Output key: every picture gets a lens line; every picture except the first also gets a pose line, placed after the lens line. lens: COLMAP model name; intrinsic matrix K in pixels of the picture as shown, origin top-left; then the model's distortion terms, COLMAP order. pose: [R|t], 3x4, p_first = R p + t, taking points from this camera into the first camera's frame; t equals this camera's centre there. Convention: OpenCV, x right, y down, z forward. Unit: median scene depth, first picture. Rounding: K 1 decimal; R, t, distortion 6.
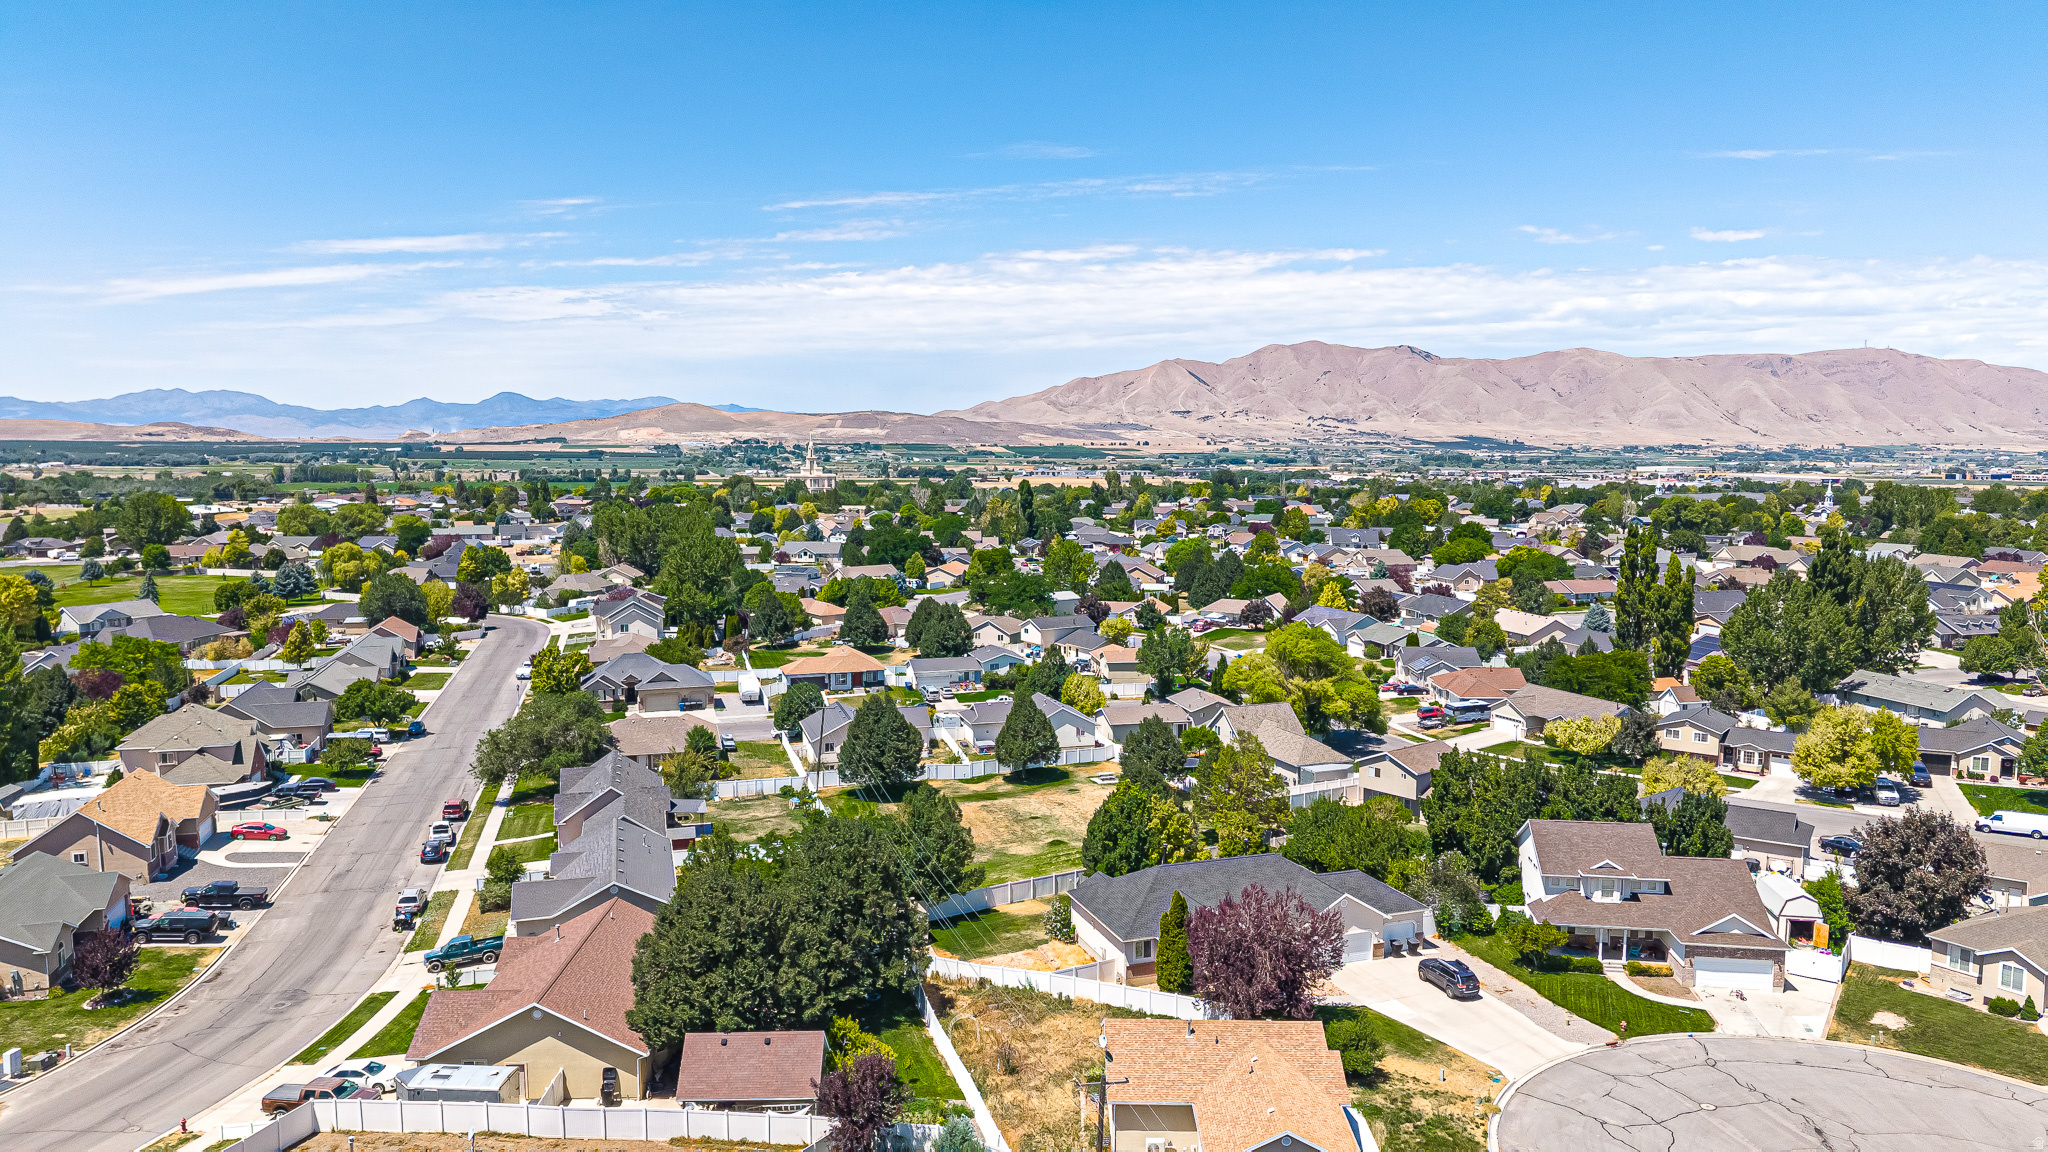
lens RADIAL K [[1359.7, 0, 1032.5], [0, 1359.7, 678.6], [0, 0, 1]] dist [0.053652, -0.062630]
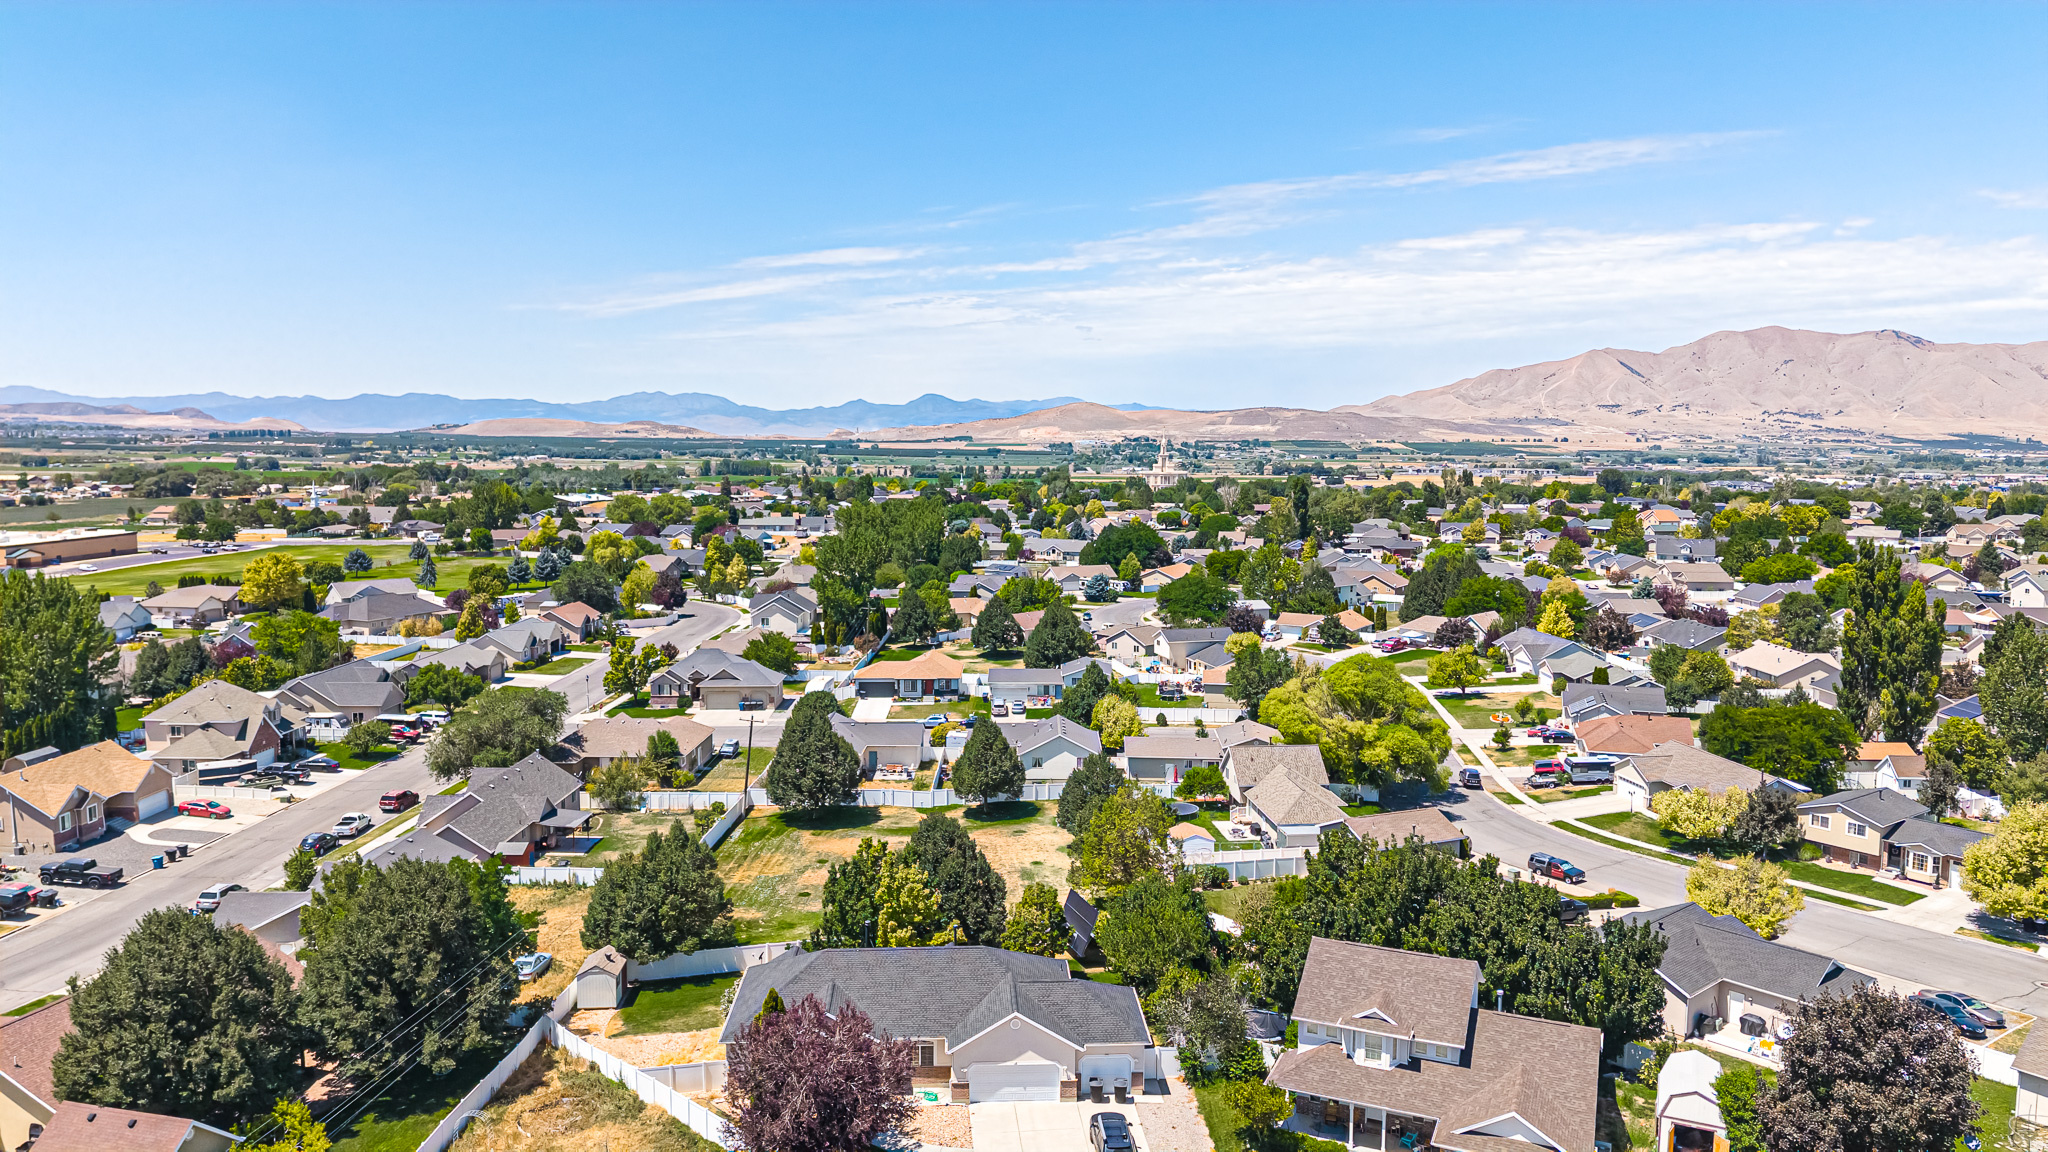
lens RADIAL K [[1371.8, 0, 1020.7], [0, 1371.8, 637.0], [0, 0, 1]] dist [0.040786, -0.042296]
pose [[0.957721, 0.043238, -0.284430, 0.114258], [-0.051417, 0.998449, -0.021350, -0.009693], [0.283066, 0.035072, 0.958459, 0.063822]]
